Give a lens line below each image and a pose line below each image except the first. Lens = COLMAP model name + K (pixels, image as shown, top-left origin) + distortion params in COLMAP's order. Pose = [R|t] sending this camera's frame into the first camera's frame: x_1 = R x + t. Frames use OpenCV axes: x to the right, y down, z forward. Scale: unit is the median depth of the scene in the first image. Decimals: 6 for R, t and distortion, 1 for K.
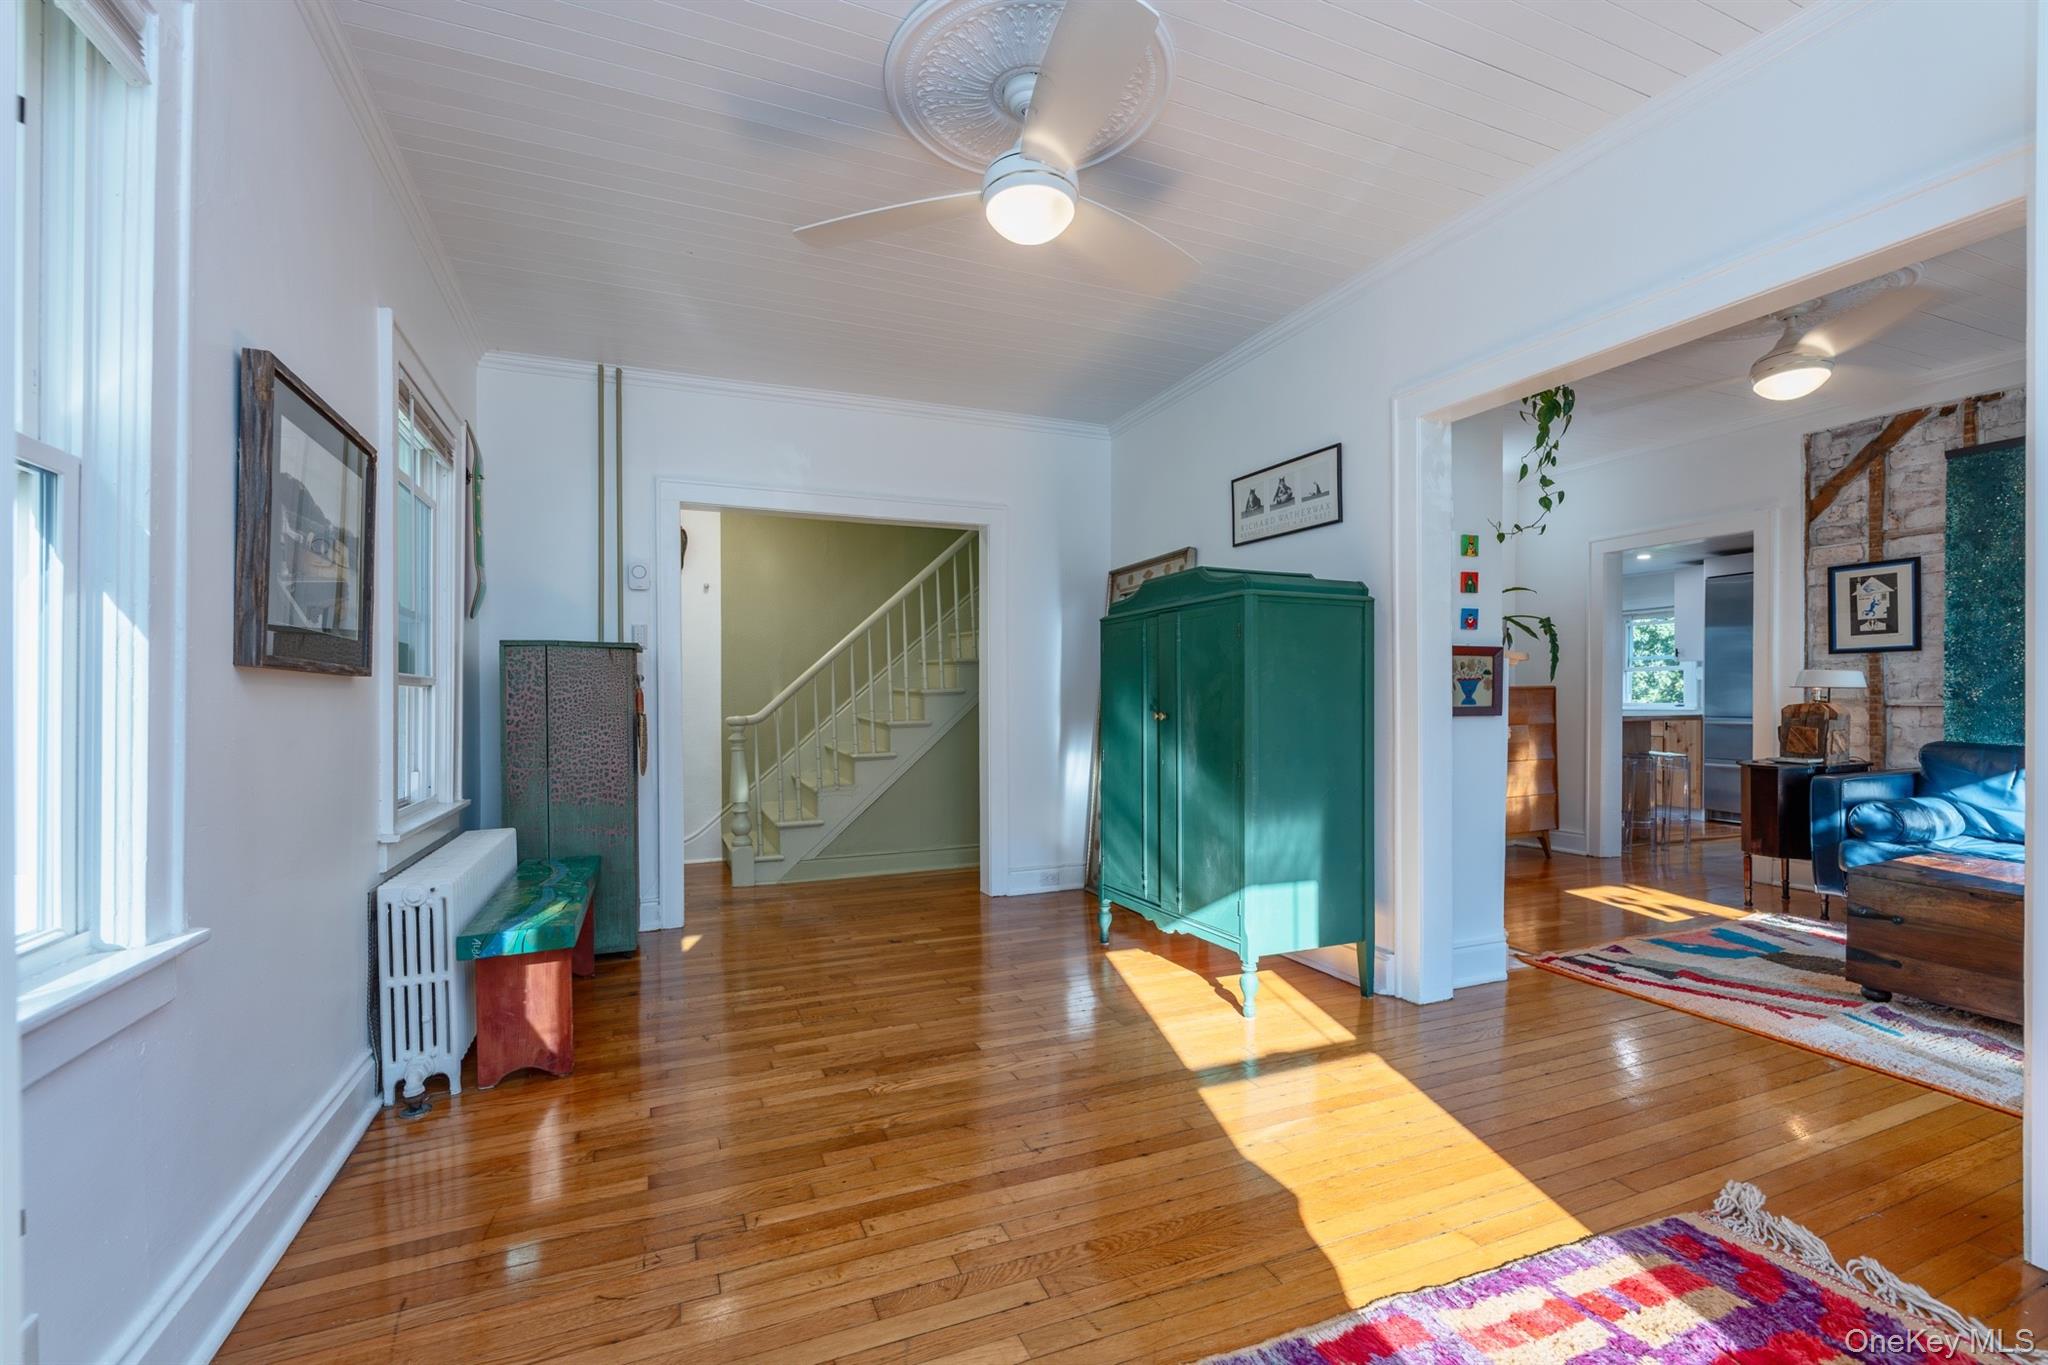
lens RADIAL K [[869.2, 0, 999.3], [0, 869.2, 709.7], [0, 0, 1]] dist [-0.002588, -0.000507]
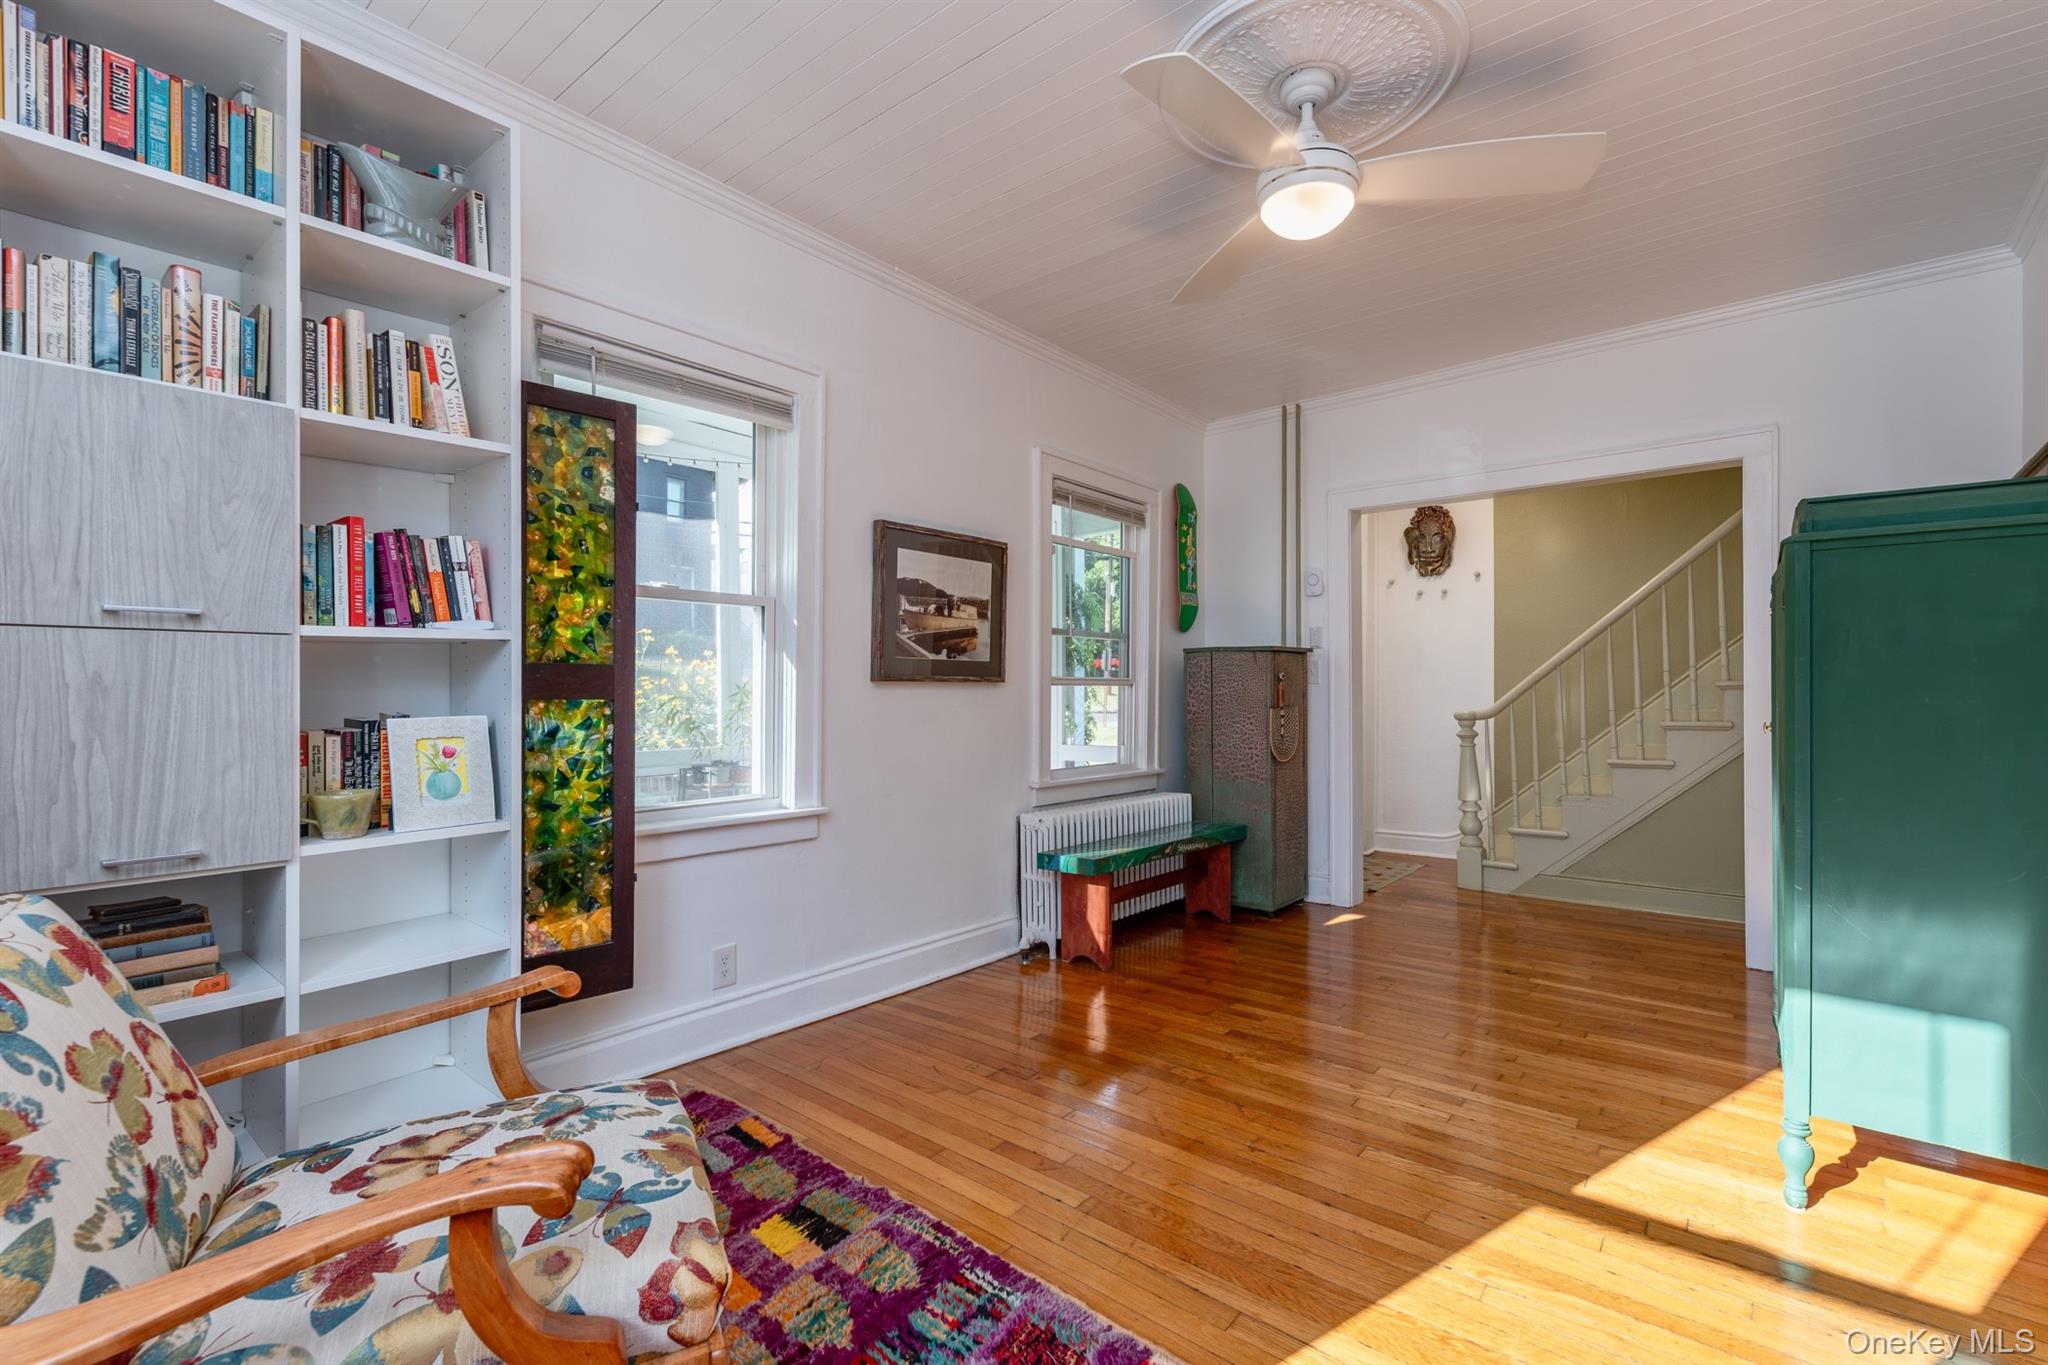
lens RADIAL K [[896.9, 0, 1045.4], [0, 896.9, 692.3], [0, 0, 1]] dist [0.000226, 0.000190]
pose [[0.476730, 0.004761, -0.879037, 0.419604], [-0.009536, 0.999954, 0.000245, -0.010773], [0.878998, 0.008266, 0.476753, 0.142753]]
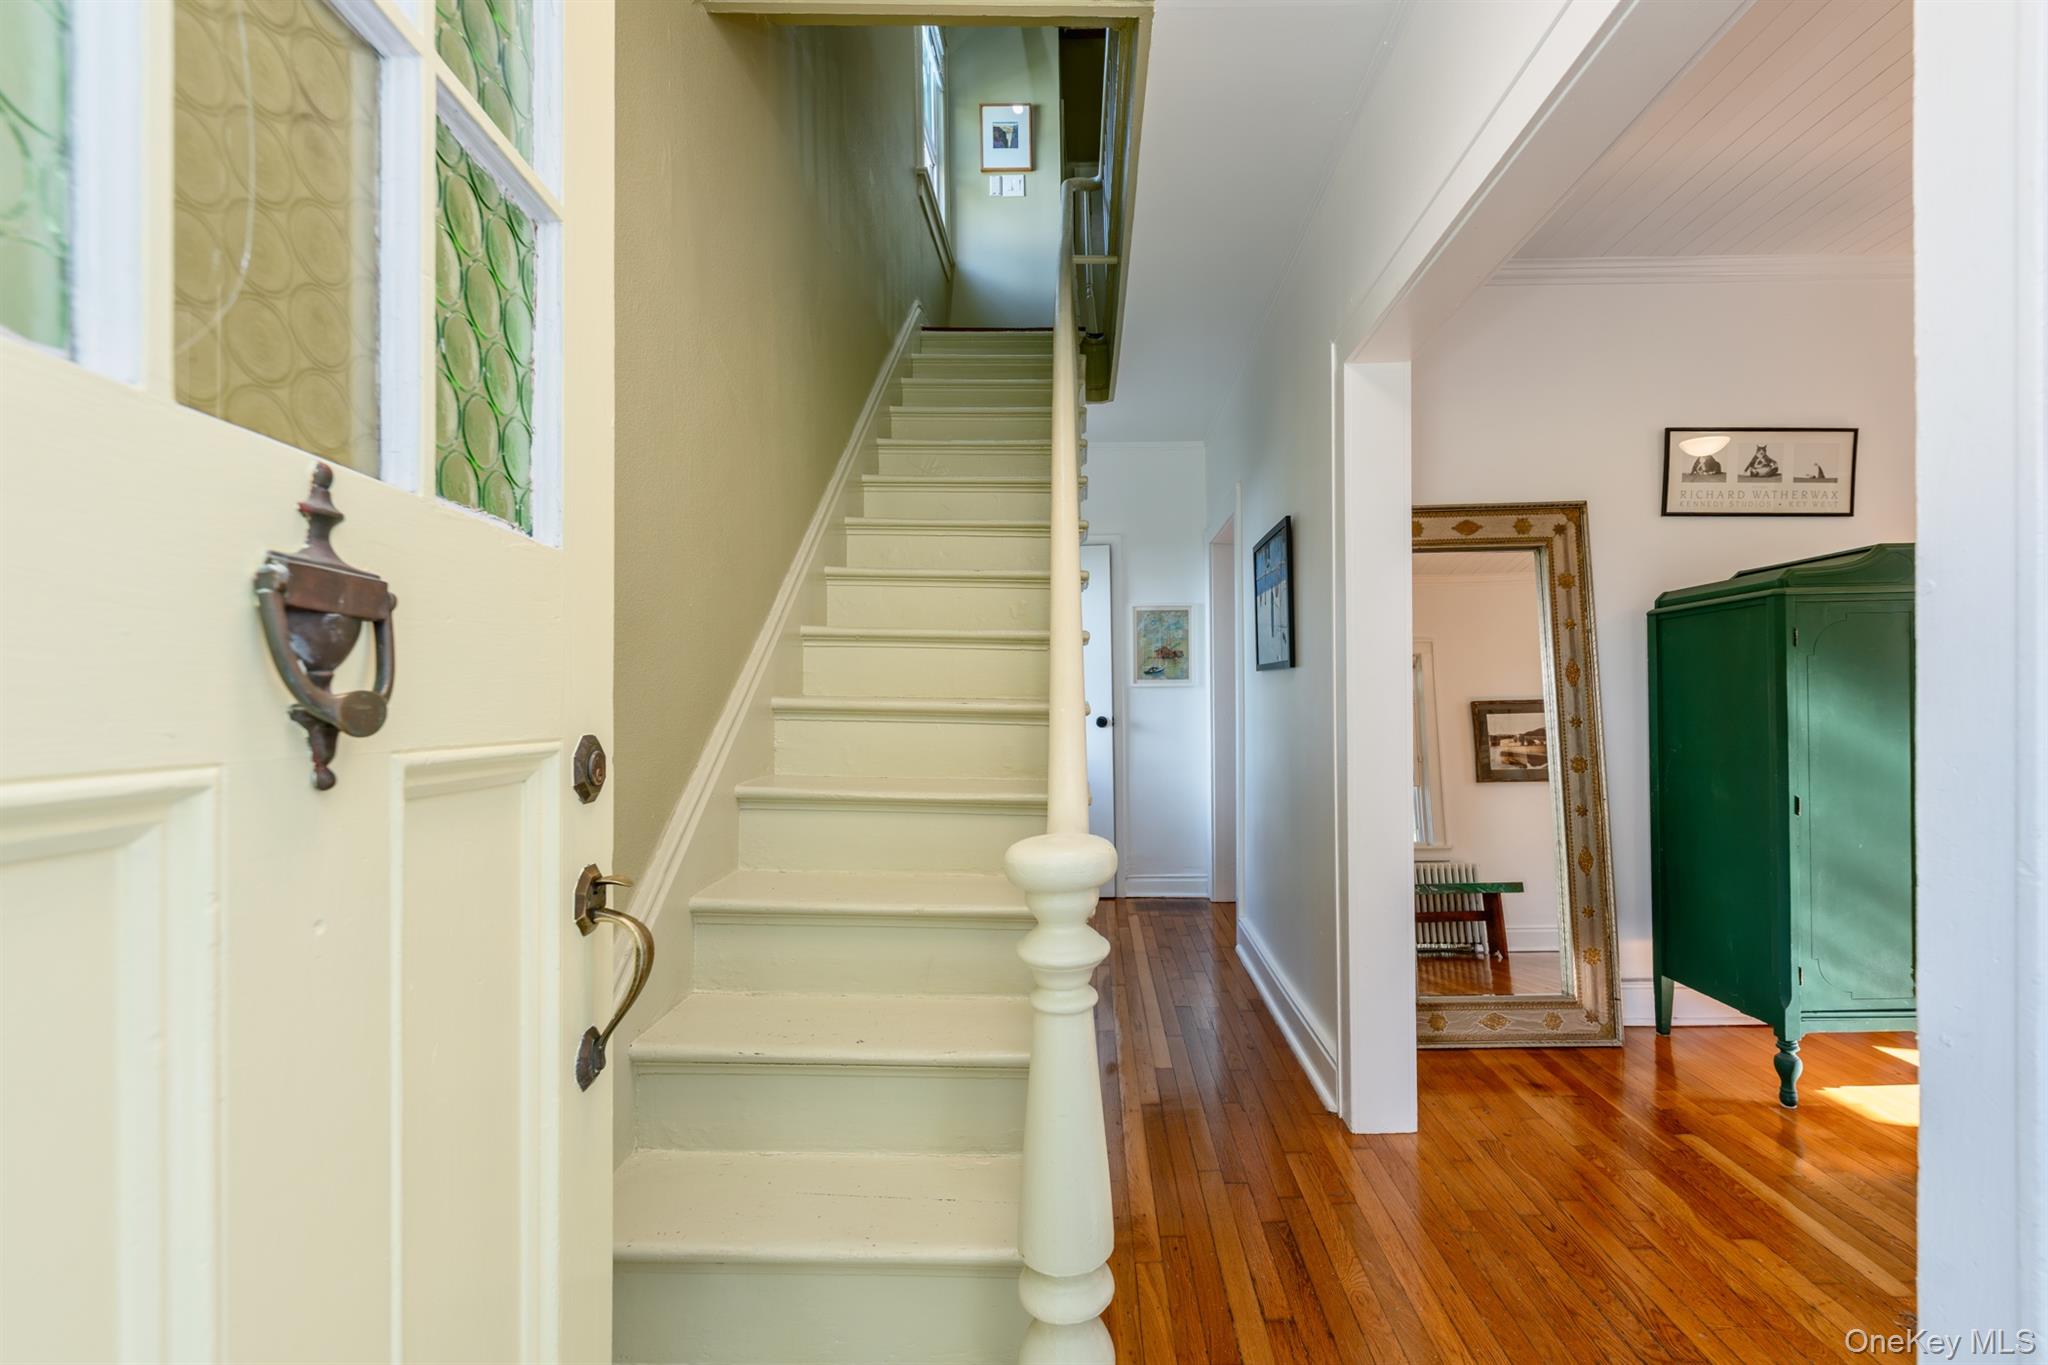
lens RADIAL K [[869.2, 0, 999.3], [0, 869.2, 709.7], [0, 0, 1]] dist [-0.002588, -0.000507]
pose [[0.473602, -0.009144, 0.880691, -0.650591], [0.025401, 0.999672, -0.003281, -0.028219], [-0.880372, 0.023924, 0.473679, 1.094682]]
